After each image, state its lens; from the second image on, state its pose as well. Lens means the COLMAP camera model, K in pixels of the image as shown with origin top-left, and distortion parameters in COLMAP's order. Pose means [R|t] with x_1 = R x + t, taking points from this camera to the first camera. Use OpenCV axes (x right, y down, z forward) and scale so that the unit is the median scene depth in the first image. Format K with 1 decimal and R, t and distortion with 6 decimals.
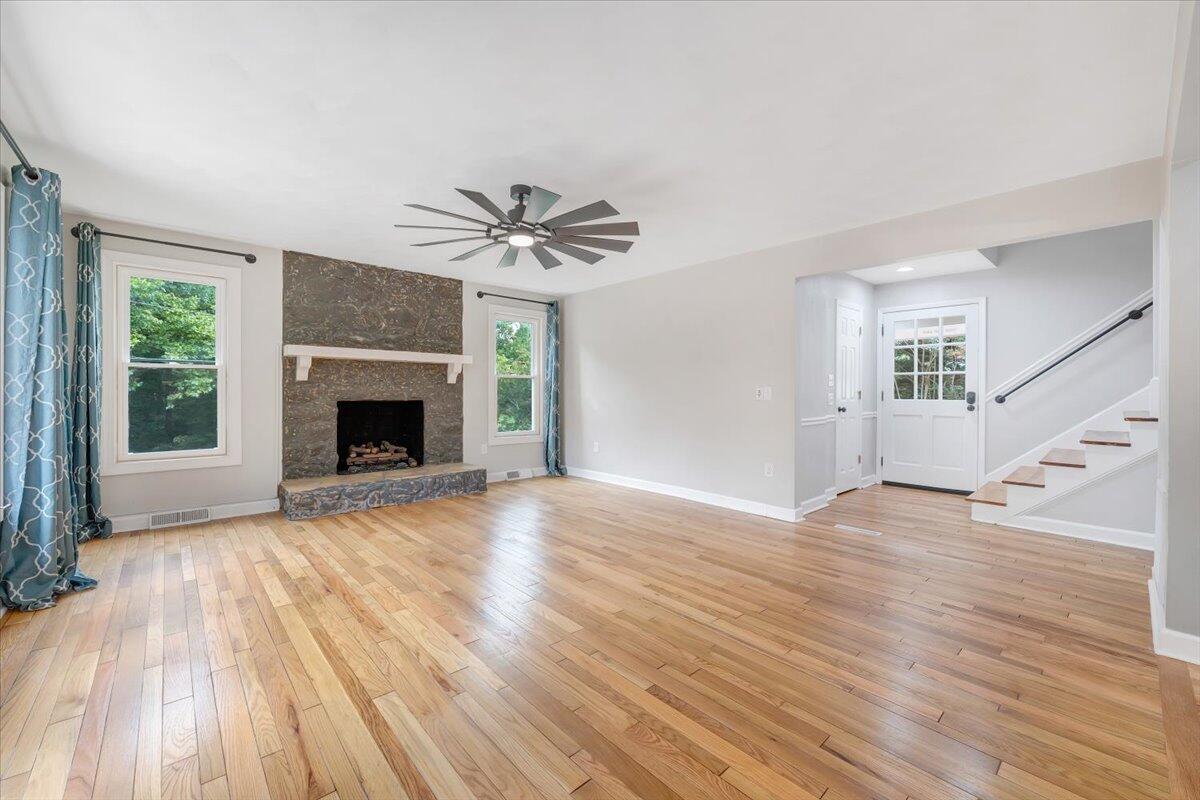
lens RADIAL K [[478.3, 0, 601.3], [0, 478.3, 394.0], [0, 0, 1]] dist [-0.001104, -0.000067]
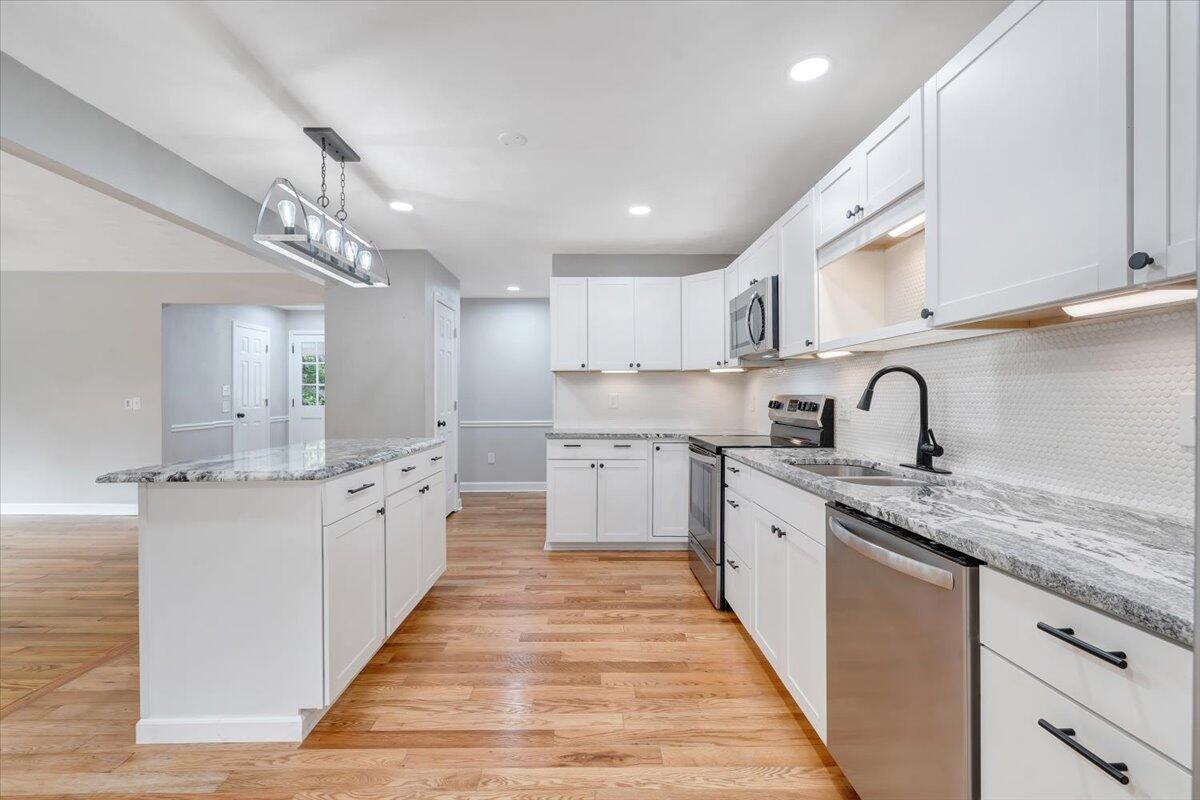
lens RADIAL K [[509.5, 0, 596.0], [0, 509.5, 395.5], [0, 0, 1]] dist [0.000553, 0.000056]
pose [[0.660541, -0.003211, 0.750783, 0.143312], [0.004250, 0.999991, 0.000537, -0.013654], [-0.750778, 0.002836, 0.660549, -0.494853]]
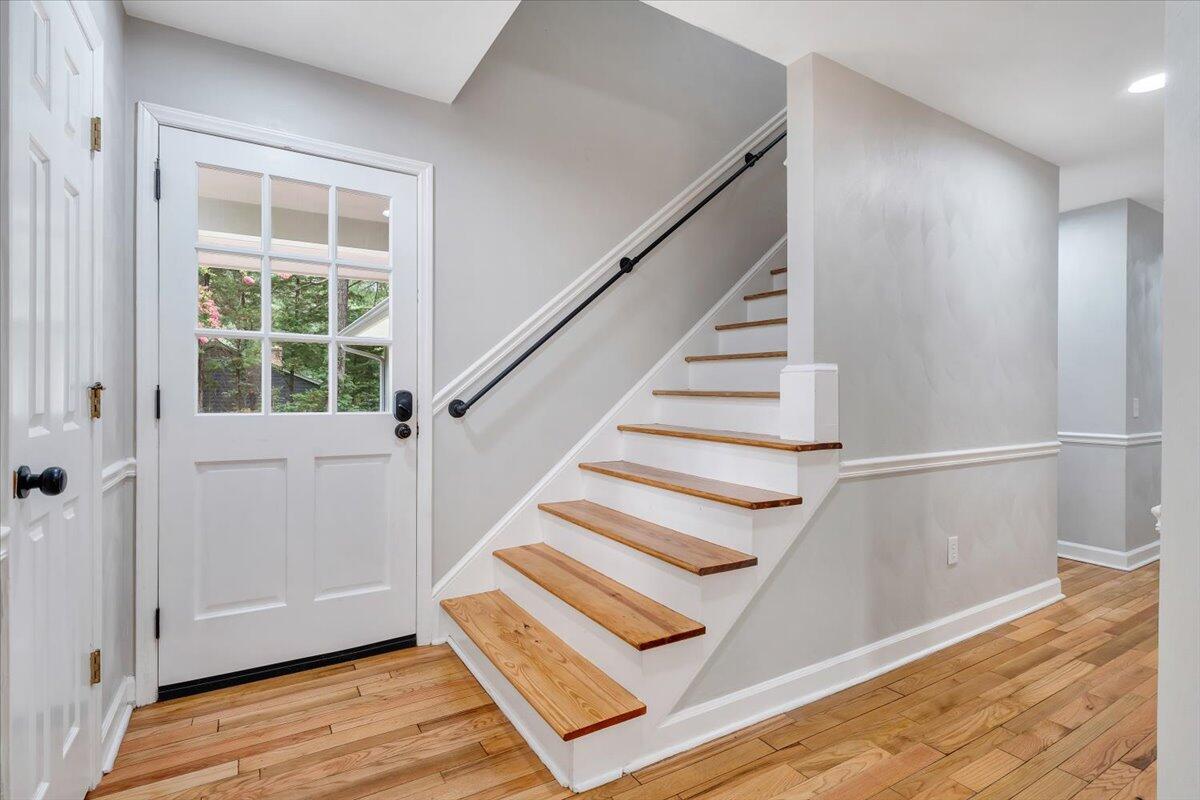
lens RADIAL K [[586.1, 0, 595.3], [0, 586.1, 398.4], [0, 0, 1]] dist [-0.000092, -0.000343]
pose [[0.200651, -0.003977, 0.979655, 0.333195], [-0.002180, 0.999987, 0.004506, -0.000864], [-0.979660, -0.003040, 0.200639, 0.764268]]
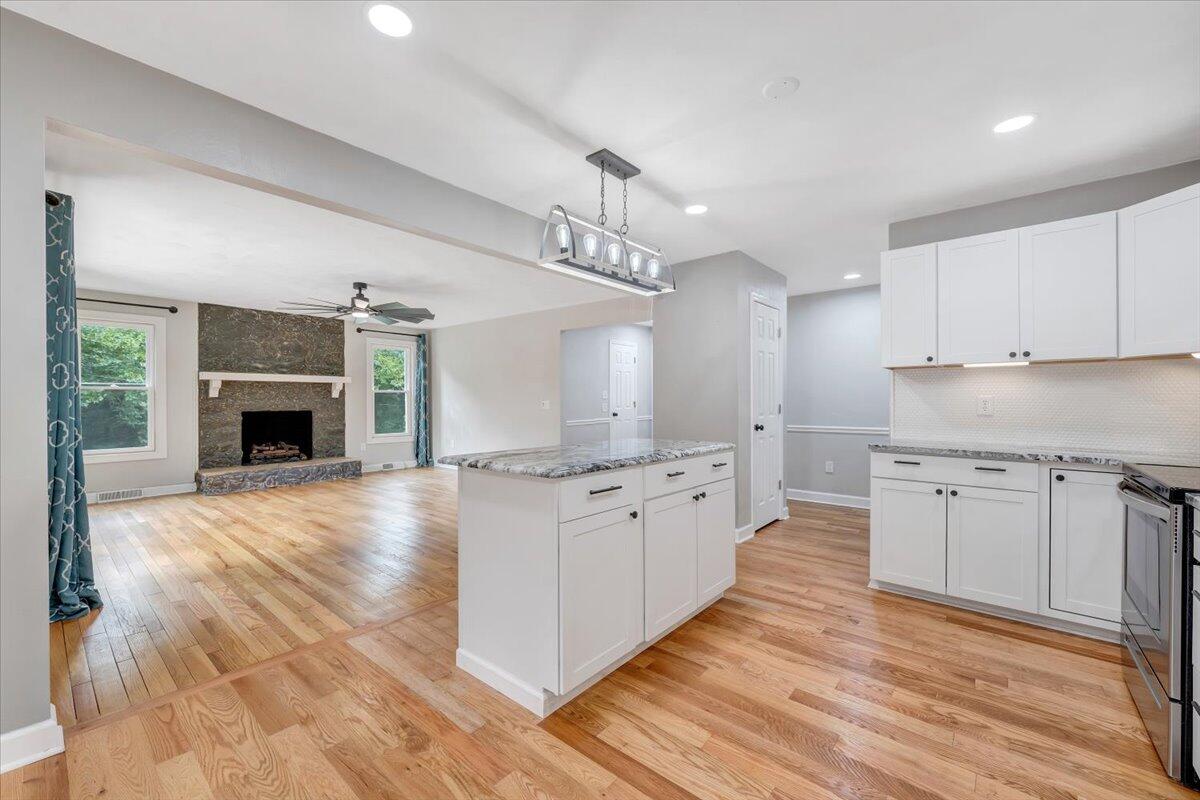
lens RADIAL K [[479.5, 0, 600.0], [0, 479.5, 400.0], [0, 0, 1]] dist [-0.000631, -0.000104]
pose [[0.991303, -0.005184, 0.131499, 0.269523], [0.005216, 0.999986, 0.000098, -0.012984], [-0.131498, 0.000589, 0.991316, -0.469346]]
